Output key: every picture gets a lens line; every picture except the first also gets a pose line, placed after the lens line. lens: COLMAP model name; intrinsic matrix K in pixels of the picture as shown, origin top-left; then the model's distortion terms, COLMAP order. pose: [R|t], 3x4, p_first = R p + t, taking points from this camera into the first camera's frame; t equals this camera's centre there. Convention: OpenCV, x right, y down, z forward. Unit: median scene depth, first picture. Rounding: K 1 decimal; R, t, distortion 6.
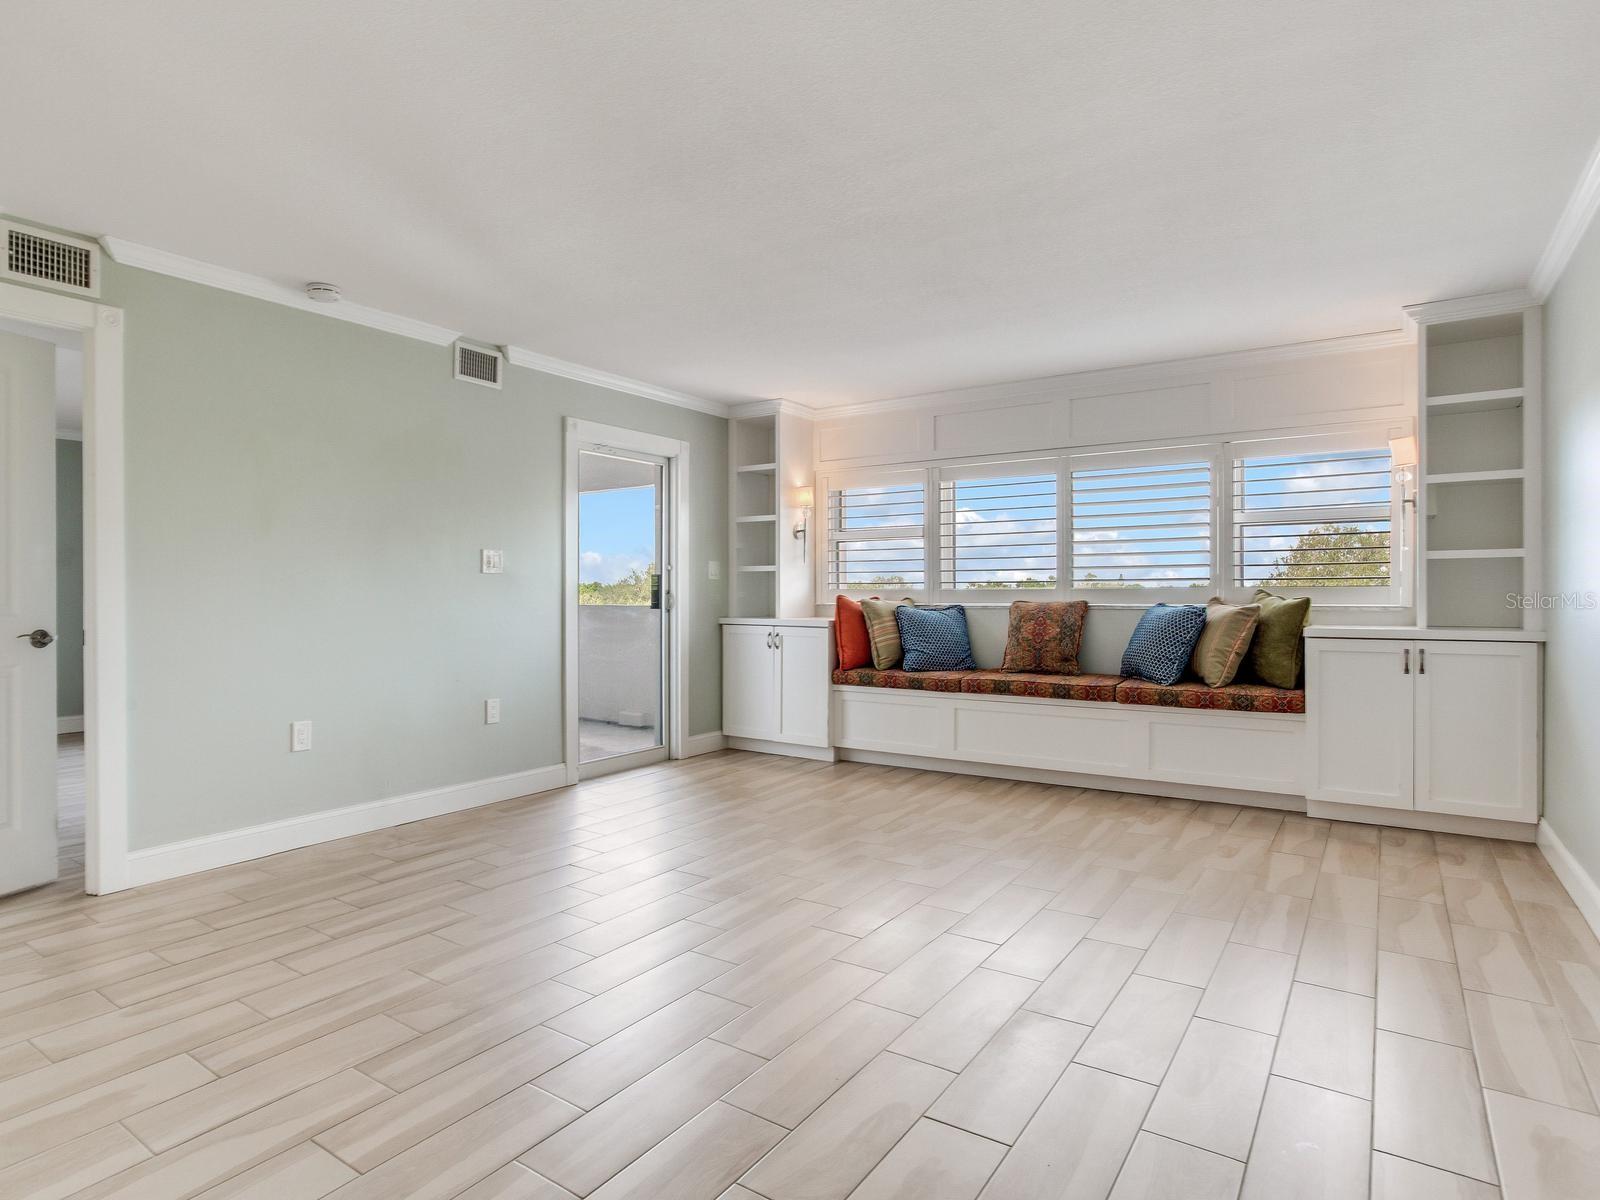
lens RADIAL K [[858.0, 0, 896.2], [0, 858.0, 589.1], [0, 0, 1]] dist [-0.026925, 0.011818]
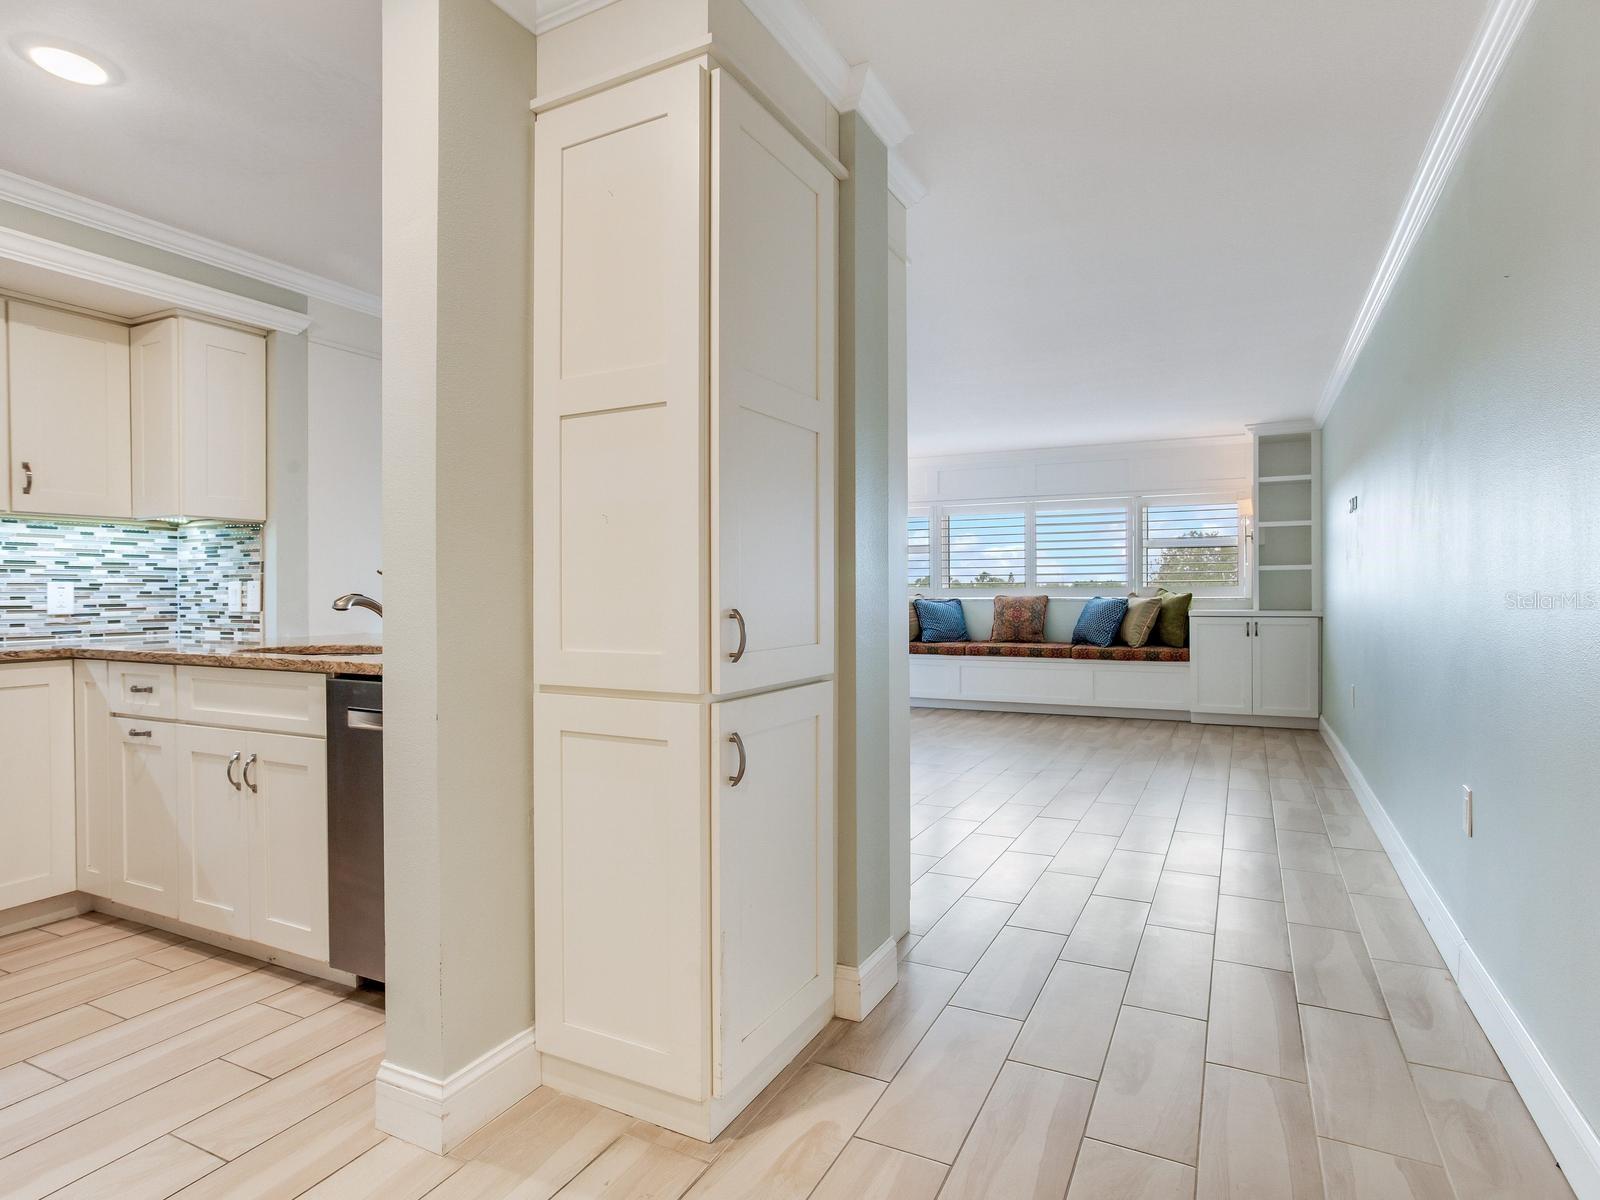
lens RADIAL K [[858.0, 0, 822.8], [0, 858.0, 600.2], [0, 0, 1]] dist [-0.026925, 0.011818]
pose [[0.996946, -0.004249, 0.077980, -0.322837], [0.002996, 0.999864, 0.016189, -0.003920], [-0.078038, -0.015906, 0.996823, -0.539150]]
